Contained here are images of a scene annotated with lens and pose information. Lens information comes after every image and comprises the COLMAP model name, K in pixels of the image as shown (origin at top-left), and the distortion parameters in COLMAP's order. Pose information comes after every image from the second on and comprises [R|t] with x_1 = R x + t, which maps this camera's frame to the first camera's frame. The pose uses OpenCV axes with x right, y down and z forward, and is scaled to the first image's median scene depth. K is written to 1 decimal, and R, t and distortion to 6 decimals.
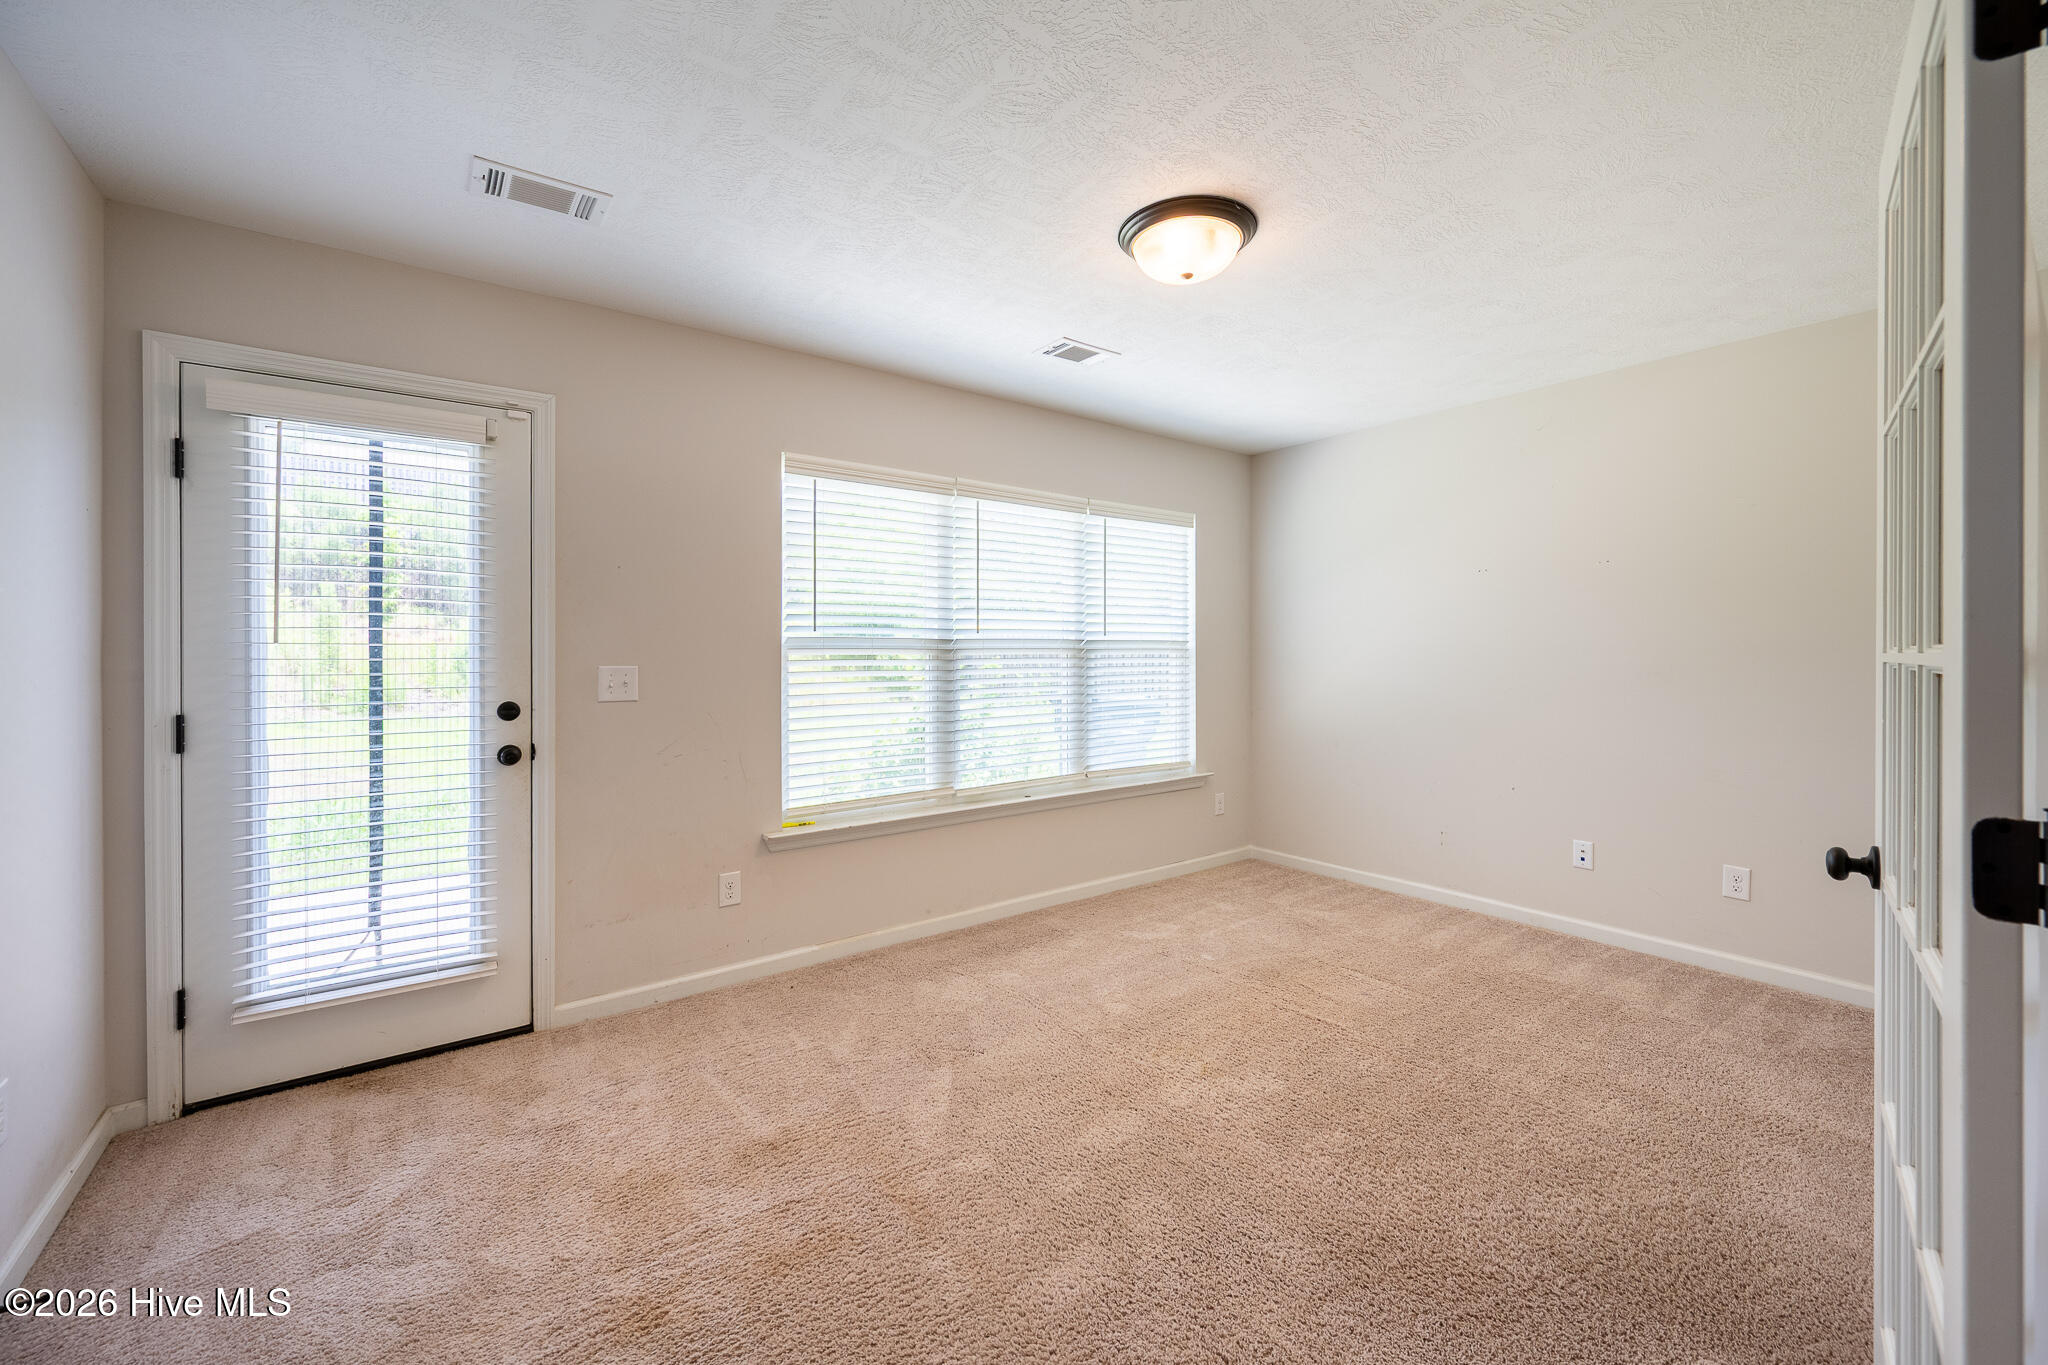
lens RADIAL K [[824.0, 0, 1032.6], [0, 824.0, 667.0], [0, 0, 1]] dist [0.002390, 0.000264]
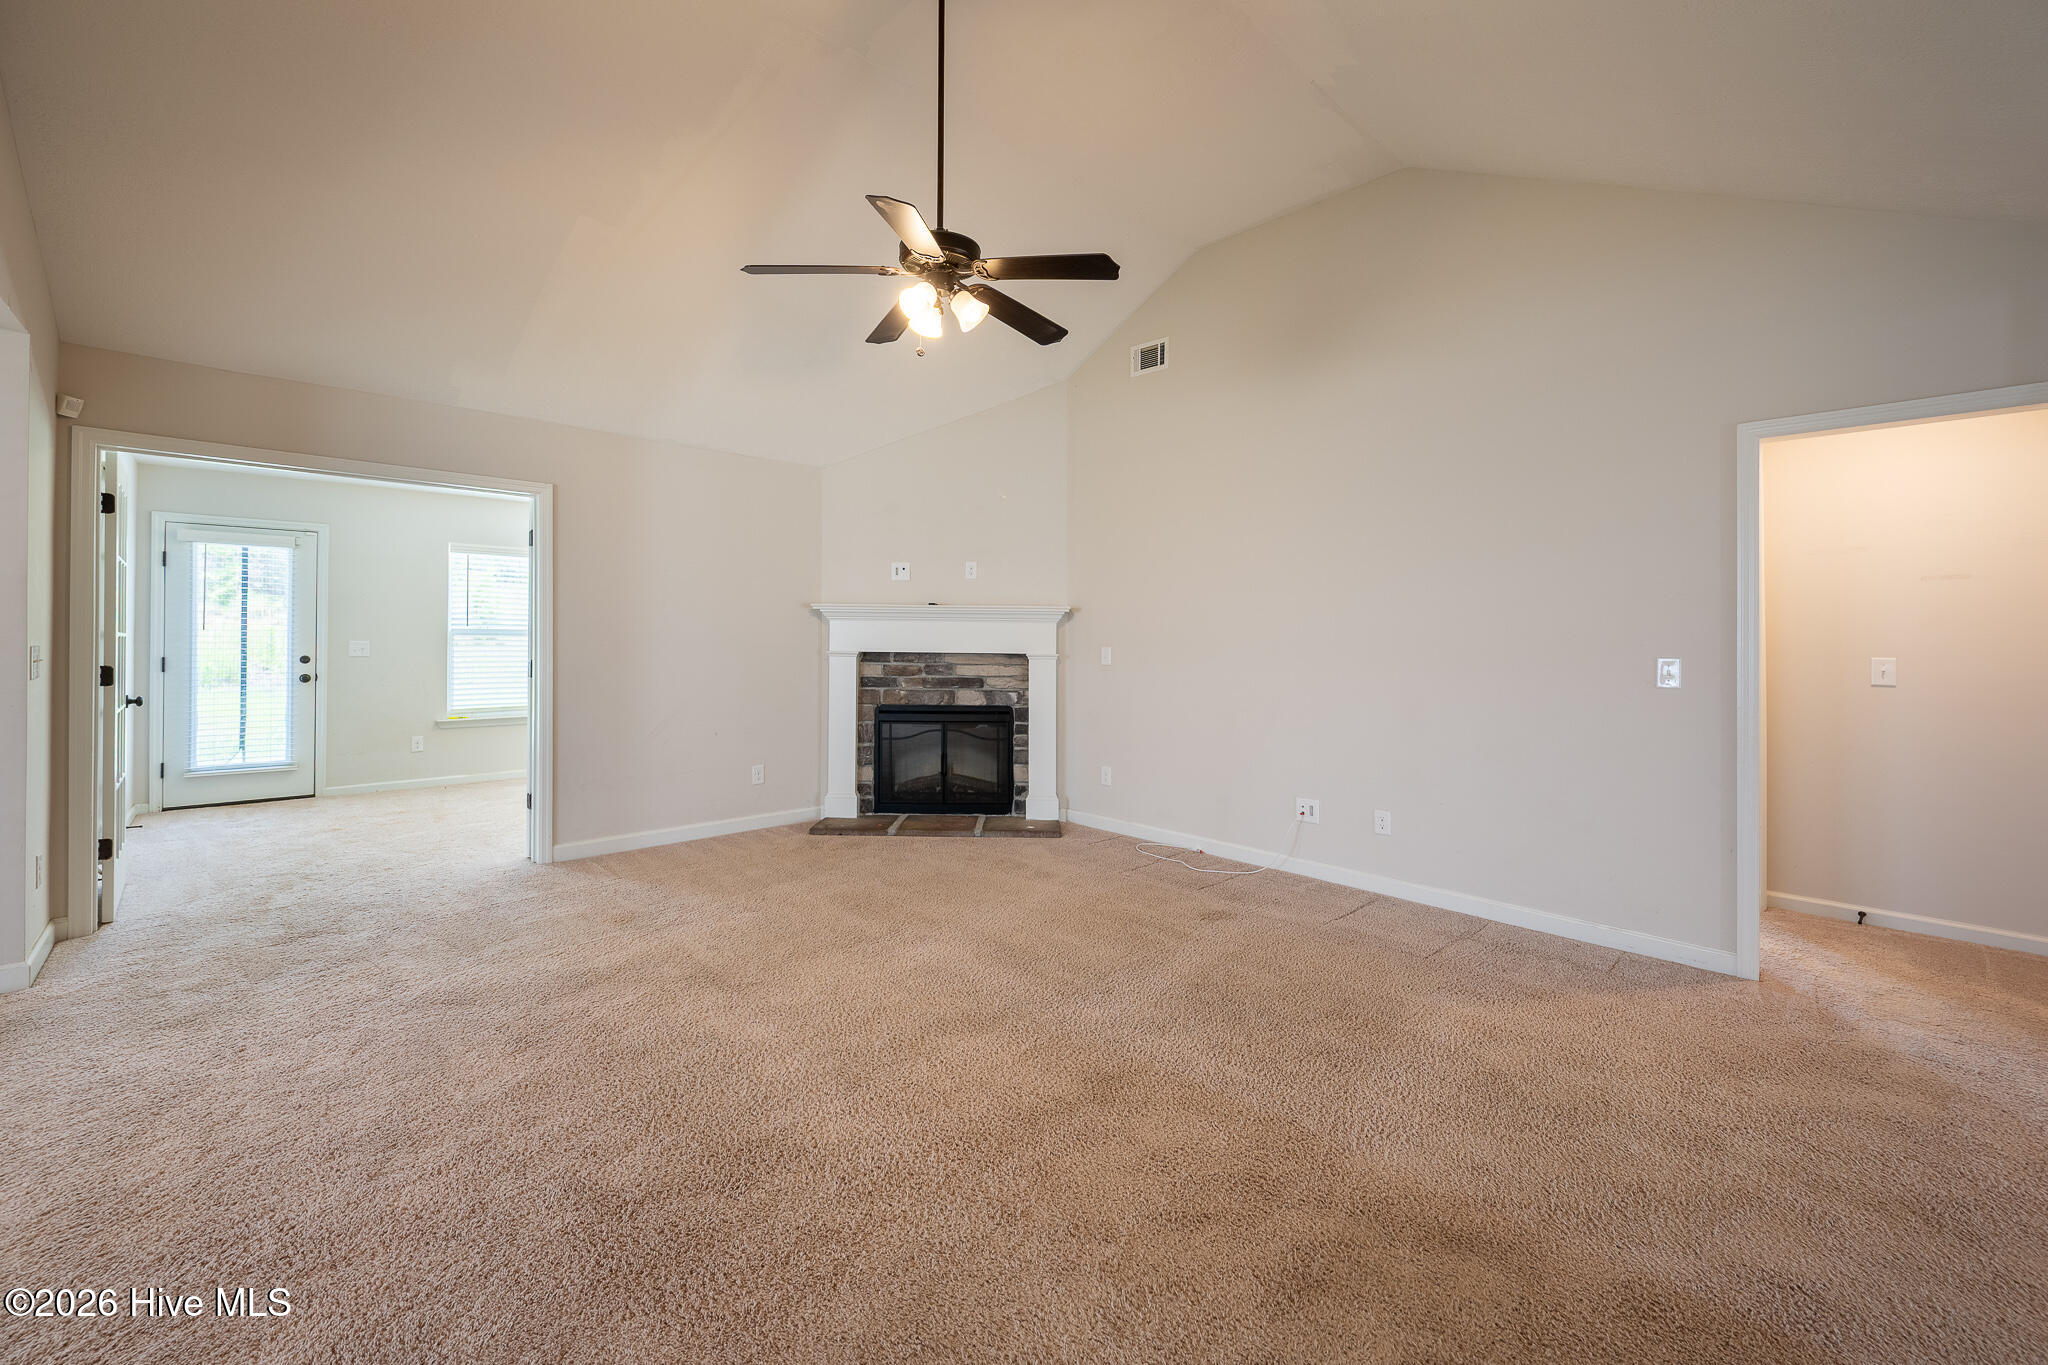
lens RADIAL K [[824.1, 0, 1021.6], [0, 824.1, 648.1], [0, 0, 1]] dist [-0.001284, -0.000206]
pose [[0.994134, 0.010459, 0.107651, 1.126389], [-0.009993, 0.999938, -0.004869, 0.012365], [-0.107695, 0.003765, 0.994177, -1.529948]]
